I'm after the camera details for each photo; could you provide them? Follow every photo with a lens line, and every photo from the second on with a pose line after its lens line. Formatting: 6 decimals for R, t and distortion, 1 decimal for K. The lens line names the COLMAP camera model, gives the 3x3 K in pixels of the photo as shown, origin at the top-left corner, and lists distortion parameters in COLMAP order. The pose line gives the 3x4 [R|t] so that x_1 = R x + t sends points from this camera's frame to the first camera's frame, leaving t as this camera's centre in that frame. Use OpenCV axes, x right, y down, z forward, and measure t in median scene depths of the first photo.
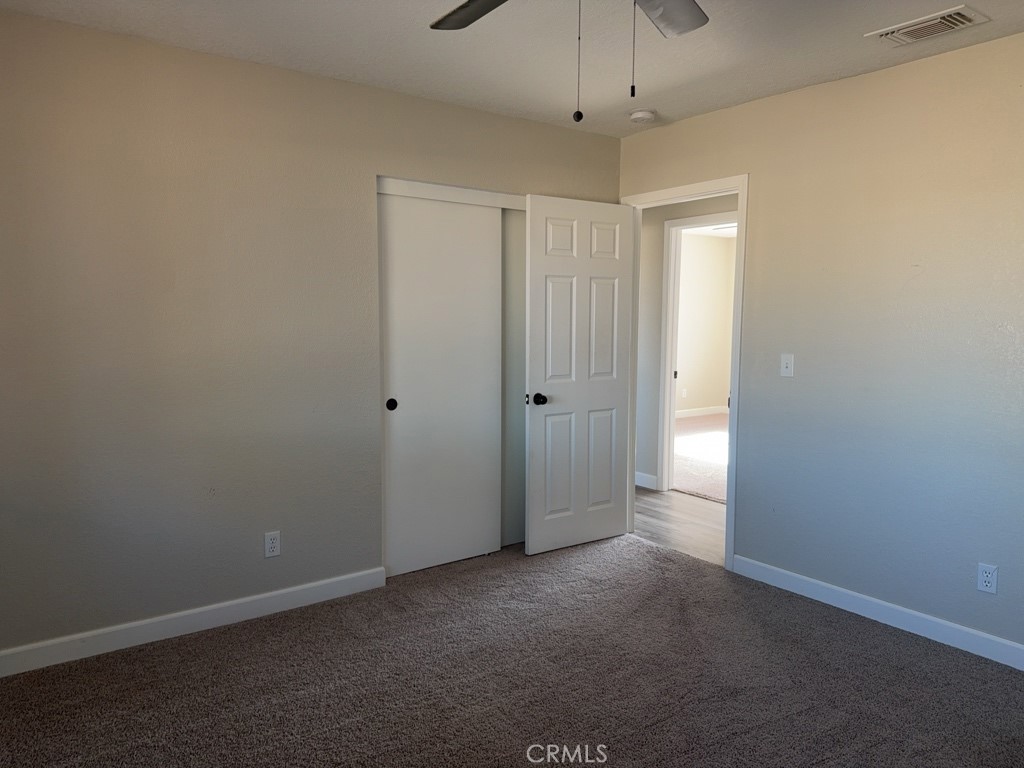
lens RADIAL K [[731.3, 0, 512.3], [0, 731.3, 387.1], [0, 0, 1]] dist [0.064736, -0.081353]
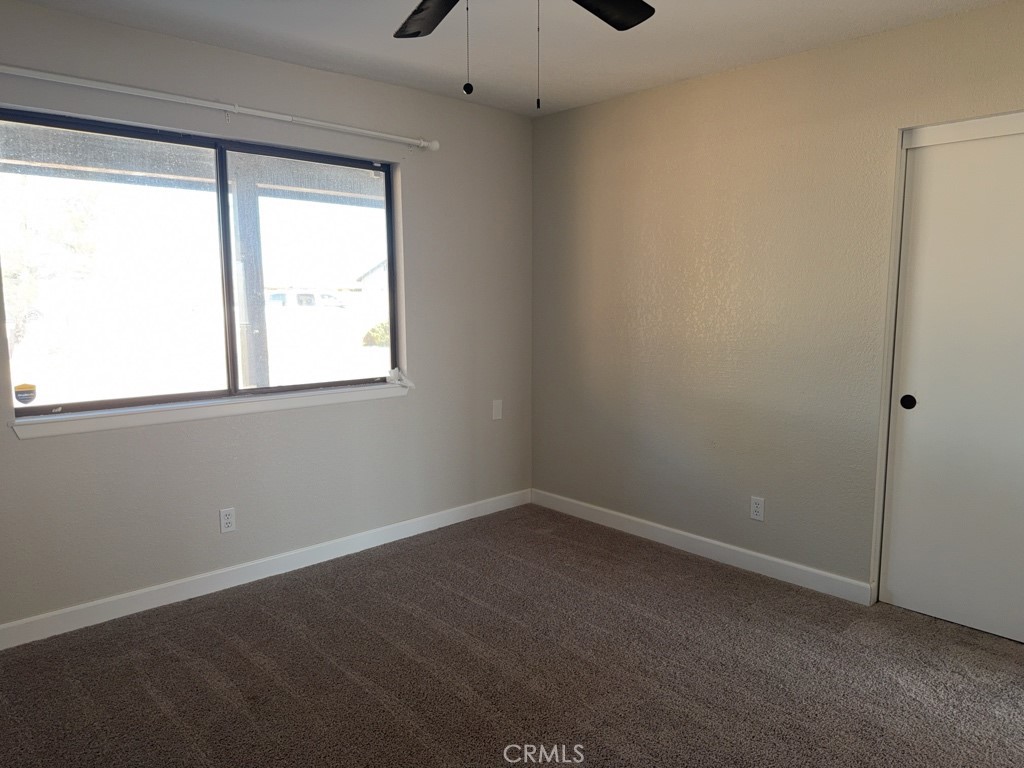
lens RADIAL K [[731.3, 0, 505.7], [0, 731.3, 381.8], [0, 0, 1]] dist [0.064736, -0.081353]
pose [[0.115255, 0.117503, -0.986362, 0.622801], [-0.100629, 0.989252, 0.106089, -0.042957], [0.988226, 0.087029, 0.125841, 0.454831]]
